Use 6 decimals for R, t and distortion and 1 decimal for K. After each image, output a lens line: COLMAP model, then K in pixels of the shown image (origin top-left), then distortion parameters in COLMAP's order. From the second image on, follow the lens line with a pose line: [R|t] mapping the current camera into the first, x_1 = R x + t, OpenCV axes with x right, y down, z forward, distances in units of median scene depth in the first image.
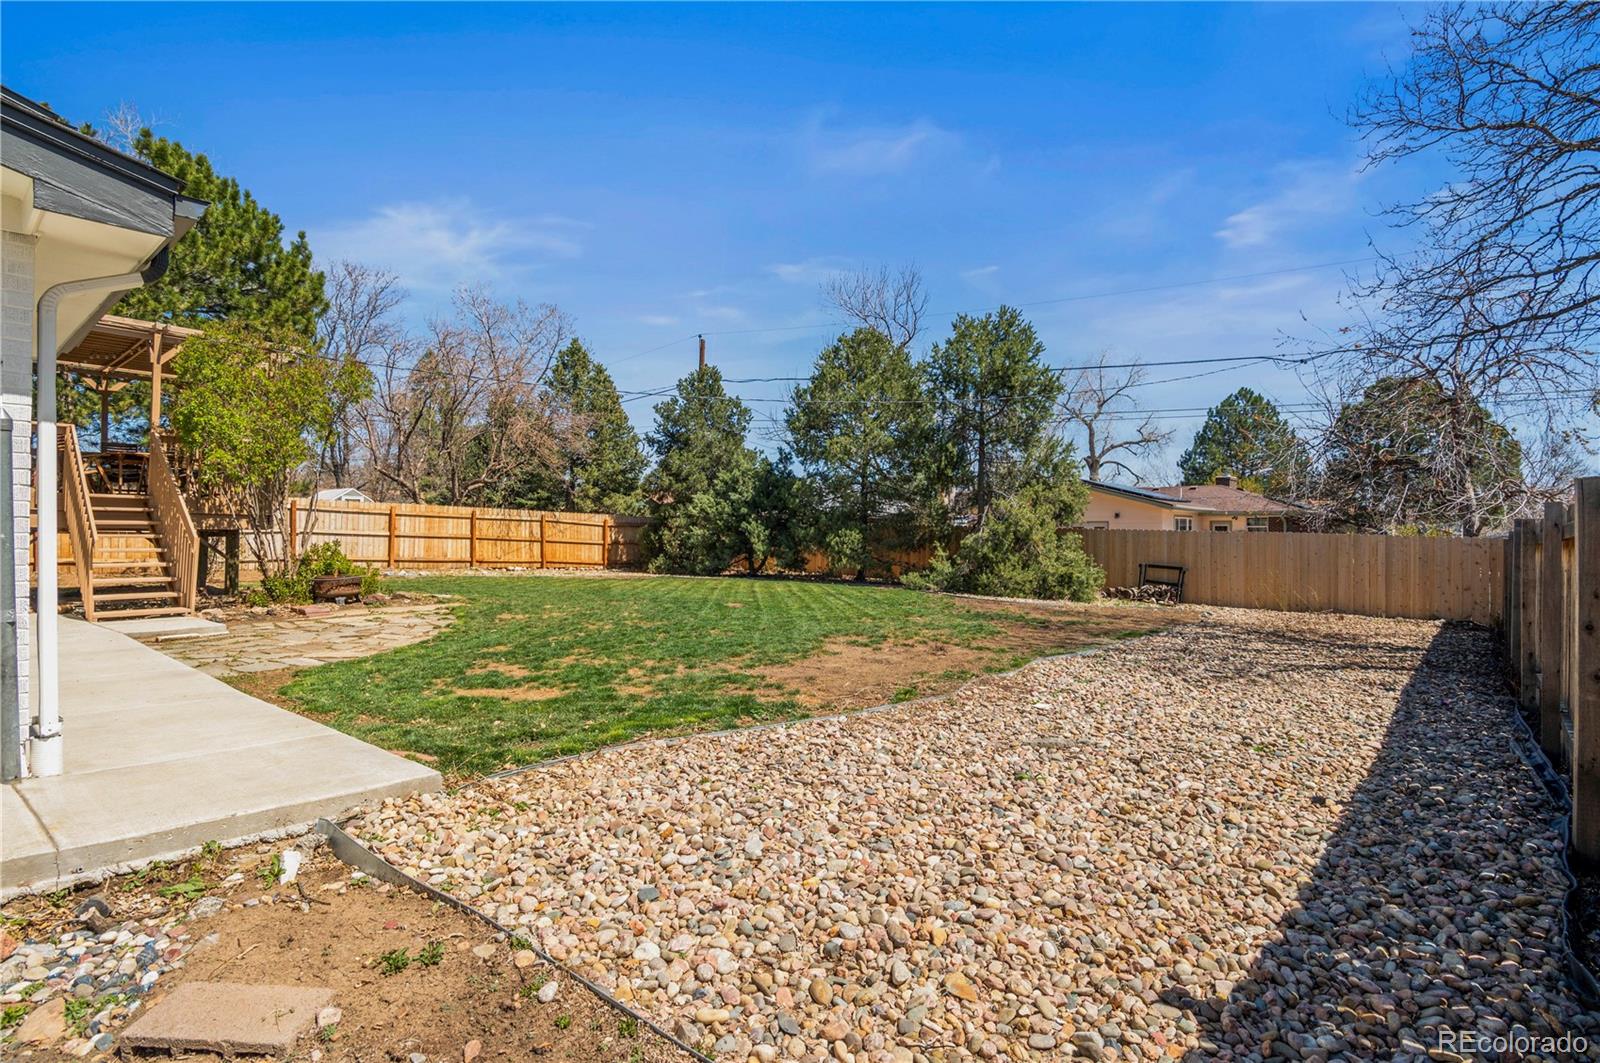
lens RADIAL K [[818.7, 0, 795.5], [0, 818.7, 528.4], [0, 0, 1]] dist [-0.007127, -0.000126]
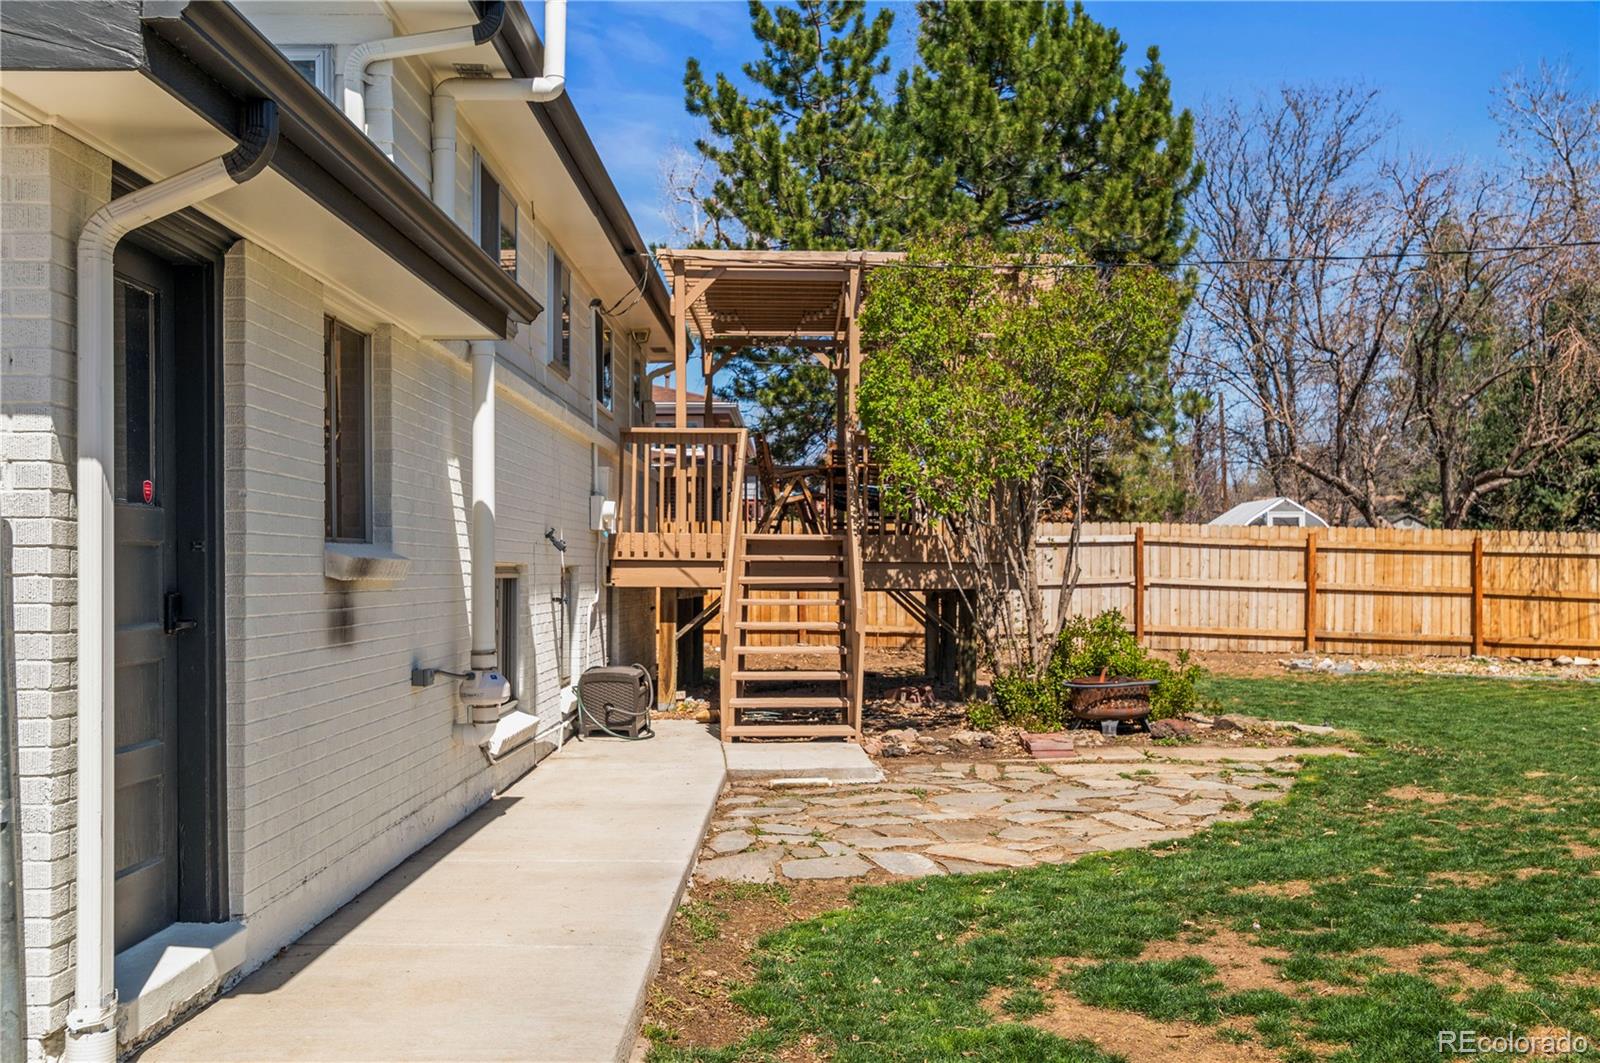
lens RADIAL K [[1512.7, 0, 824.9], [0, 1512.7, 561.7], [0, 0, 1]] dist [-0.000280, 0.000000]
pose [[0.647672, -0.004936, -0.761903, 0.041087], [0.007880, 0.999969, 0.000221, -0.012690], [0.761878, -0.006147, 0.647691, 0.156911]]
